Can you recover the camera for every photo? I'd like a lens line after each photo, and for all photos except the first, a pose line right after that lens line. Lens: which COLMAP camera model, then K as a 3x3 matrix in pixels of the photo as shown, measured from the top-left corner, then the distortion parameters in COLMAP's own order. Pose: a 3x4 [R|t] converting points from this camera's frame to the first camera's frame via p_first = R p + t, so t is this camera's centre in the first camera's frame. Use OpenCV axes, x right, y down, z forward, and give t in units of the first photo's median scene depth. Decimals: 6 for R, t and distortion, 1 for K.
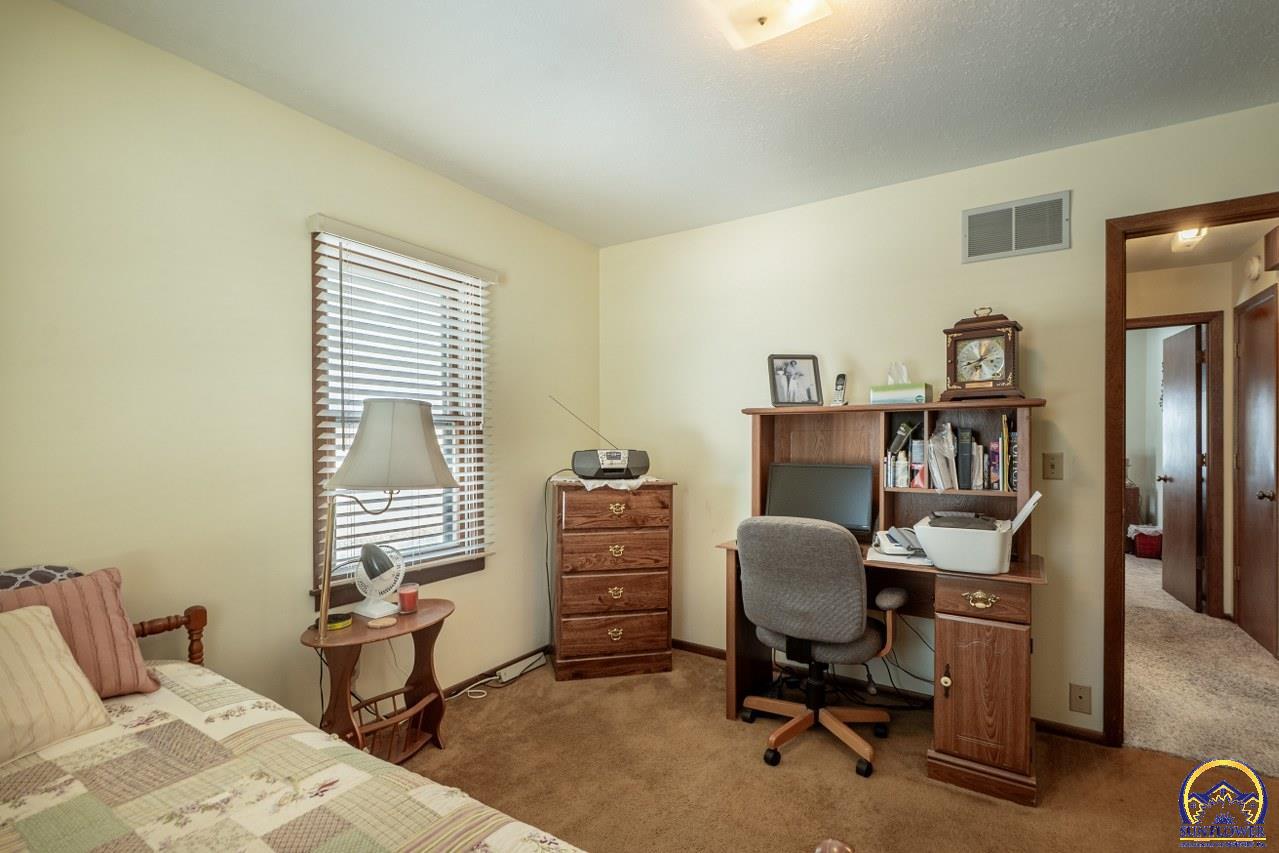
lens RADIAL K [[576.2, 0, 630.8], [0, 576.2, 435.4], [0, 0, 1]] dist [0.001081, -0.001430]
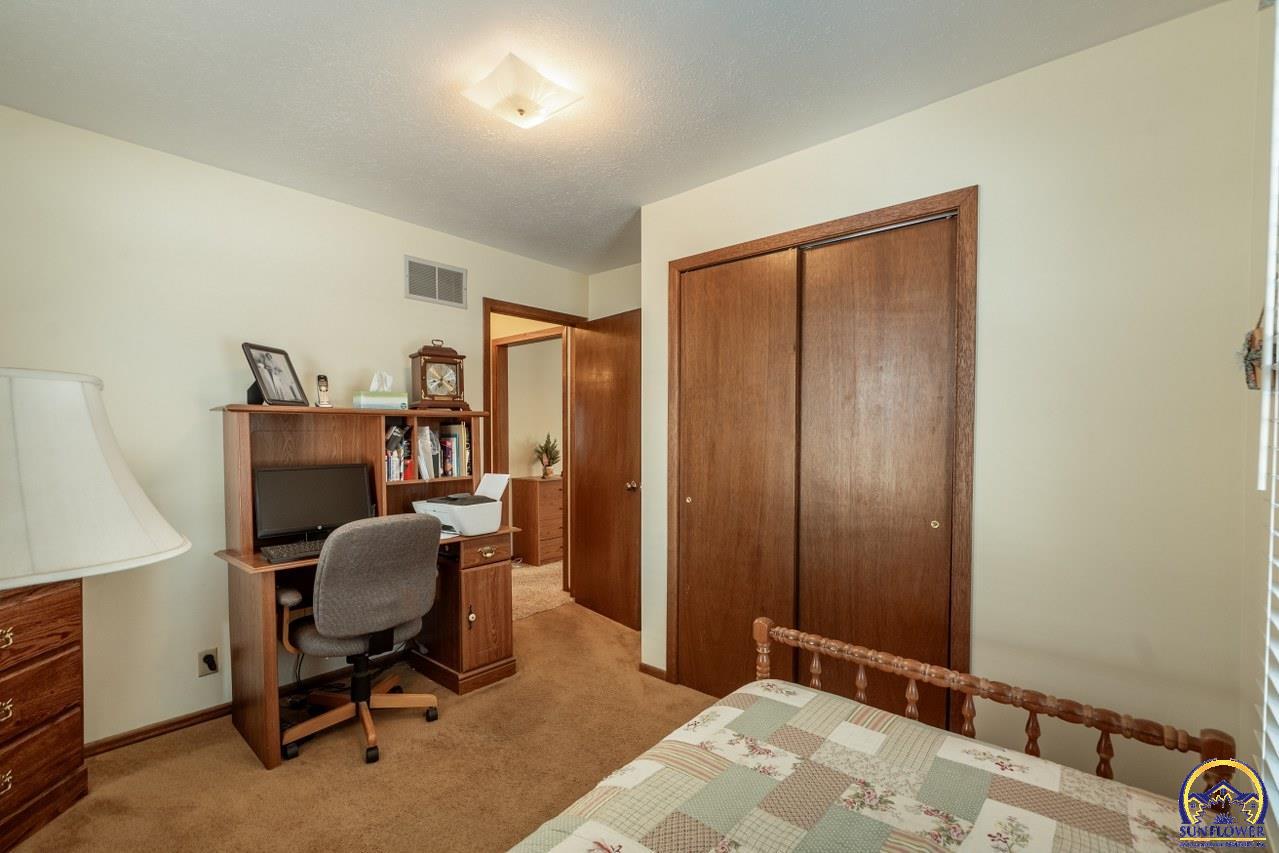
lens RADIAL K [[576.2, 0, 628.6], [0, 576.2, 433.3], [0, 0, 1]] dist [0.001081, -0.001430]
pose [[0.134654, -0.003187, 0.990888, -0.634474], [-0.007379, 0.999964, 0.004219, -0.014905], [-0.990865, -0.007880, 0.134626, 0.379224]]
